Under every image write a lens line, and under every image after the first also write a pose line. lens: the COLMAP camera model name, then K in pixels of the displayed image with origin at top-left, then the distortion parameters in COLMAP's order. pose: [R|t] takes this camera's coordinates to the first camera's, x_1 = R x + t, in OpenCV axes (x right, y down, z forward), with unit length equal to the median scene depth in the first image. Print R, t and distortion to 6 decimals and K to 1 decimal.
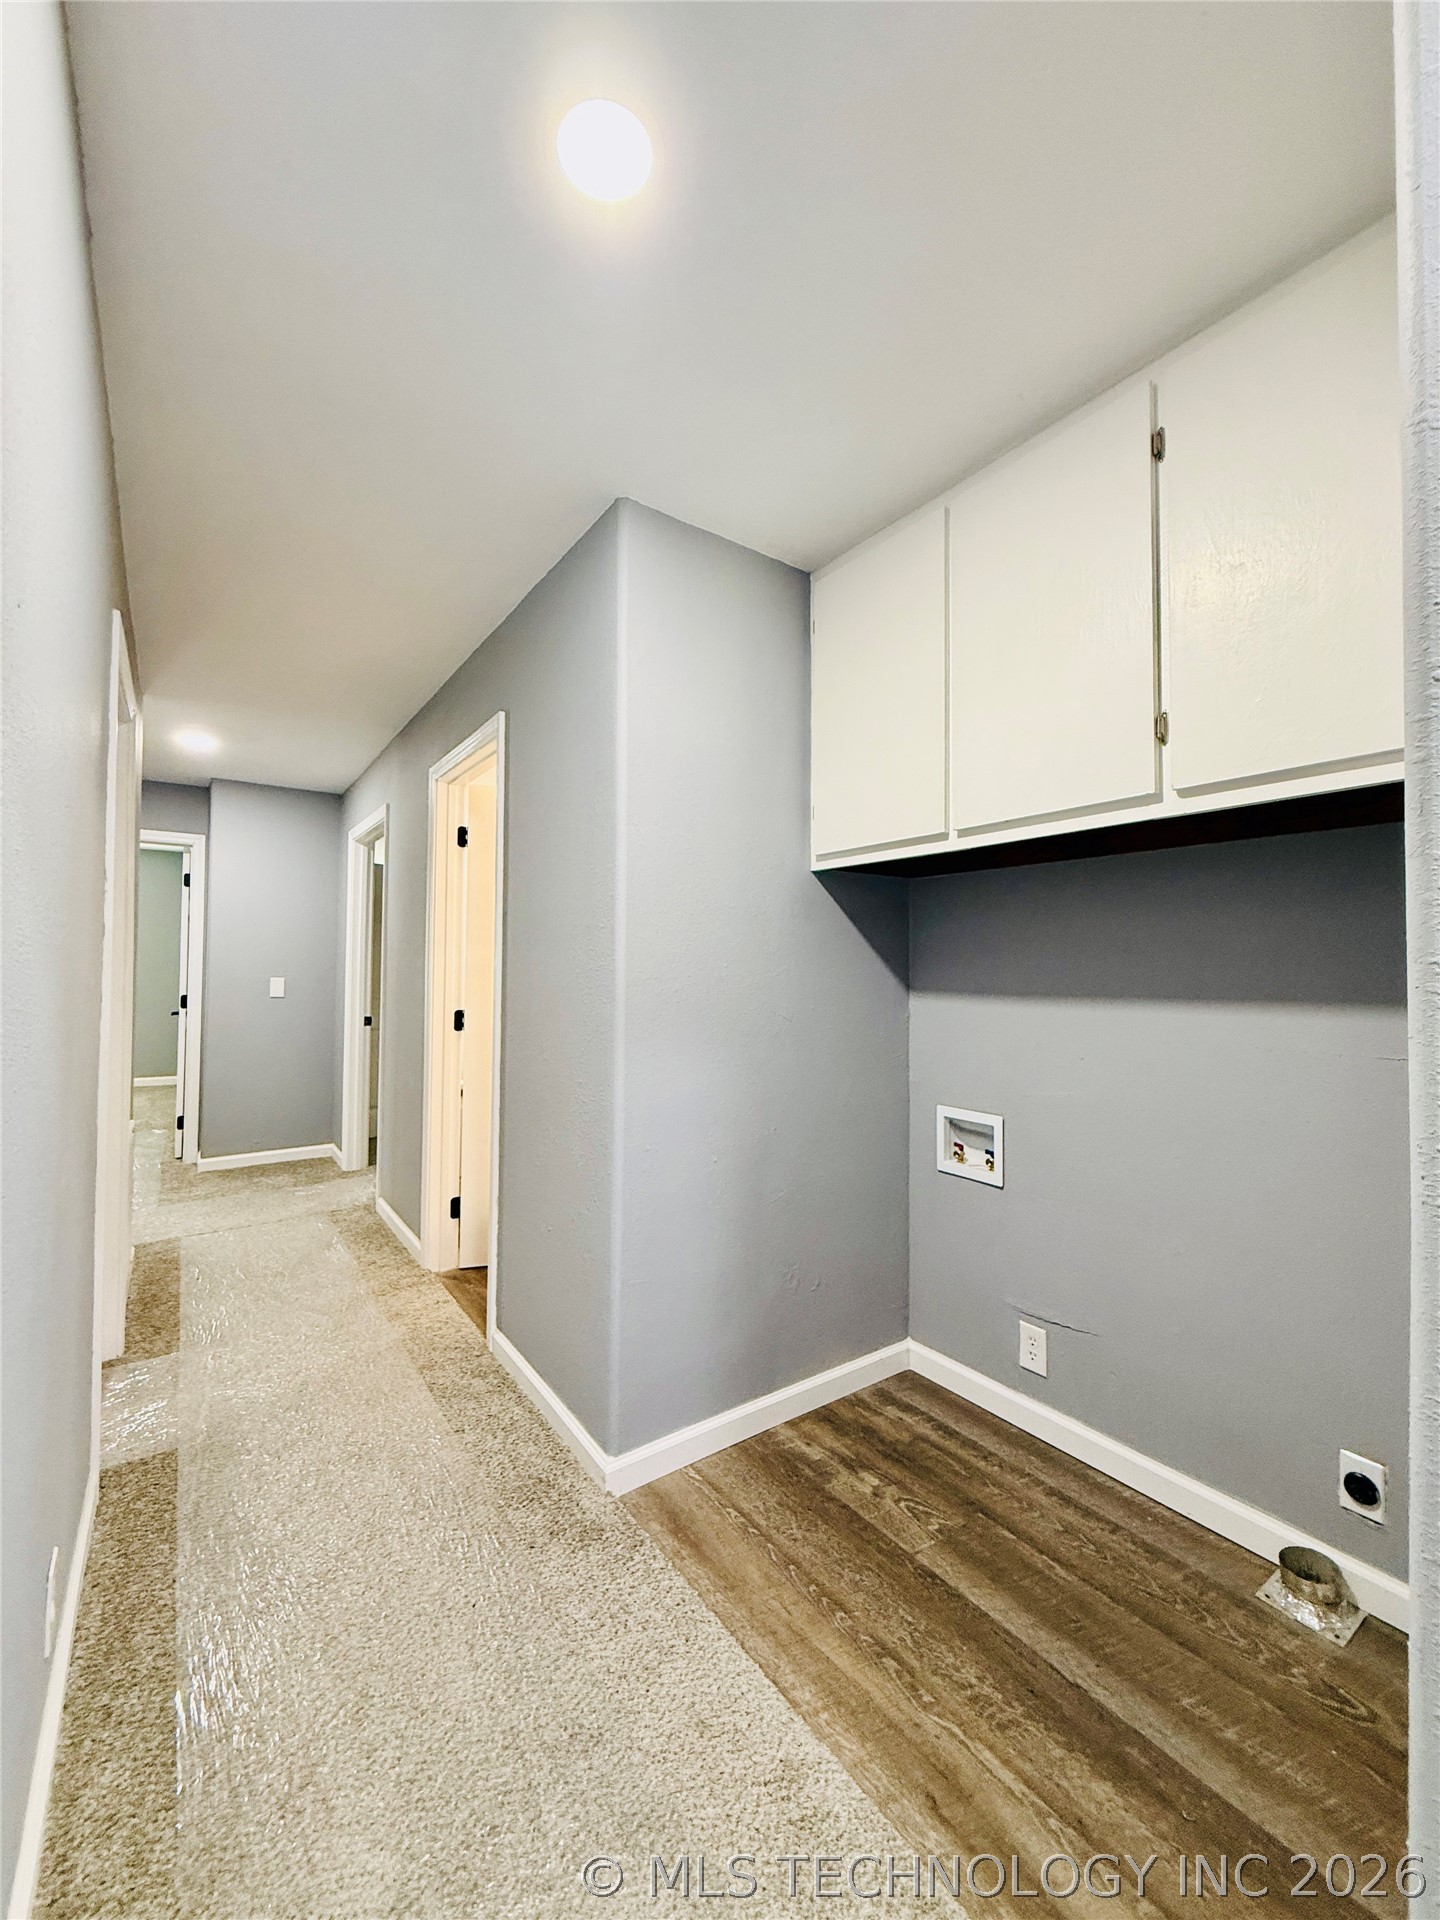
lens RADIAL K [[764.9, 0, 716.5], [0, 764.9, 959.6], [0, 0, 1]] dist [-0.000433, 0.001226]
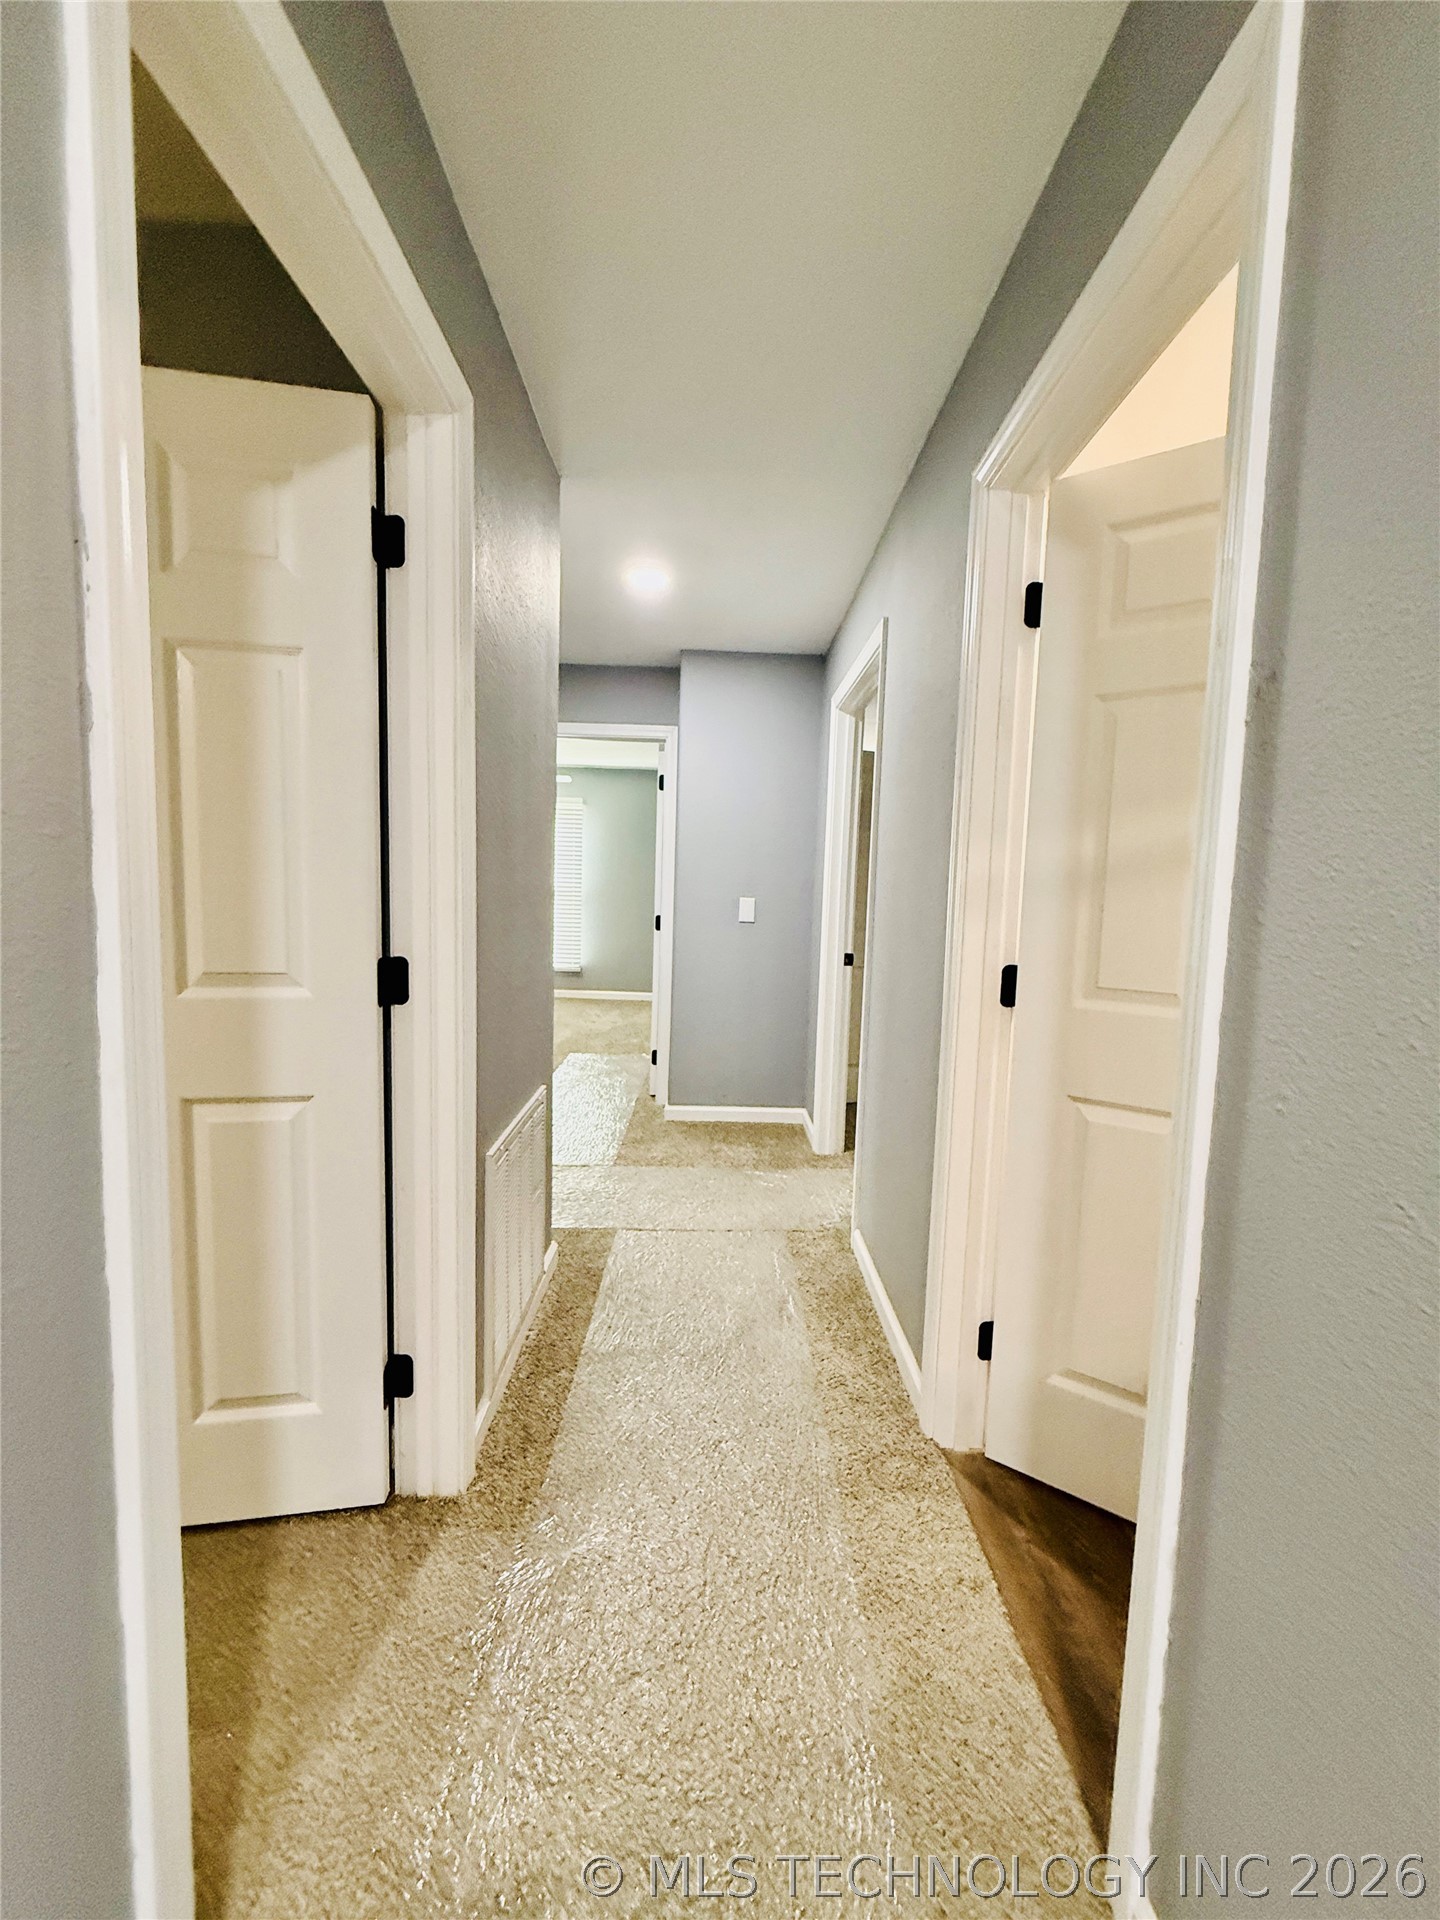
lens RADIAL K [[764.9, 0, 717.5], [0, 764.9, 958.2], [0, 0, 1]] dist [-0.000433, 0.001226]
pose [[0.822165, 0.063571, -0.565688, -0.148803], [-0.009532, 0.995143, 0.097979, 0.009568], [0.569169, -0.075163, 0.818778, 0.337558]]
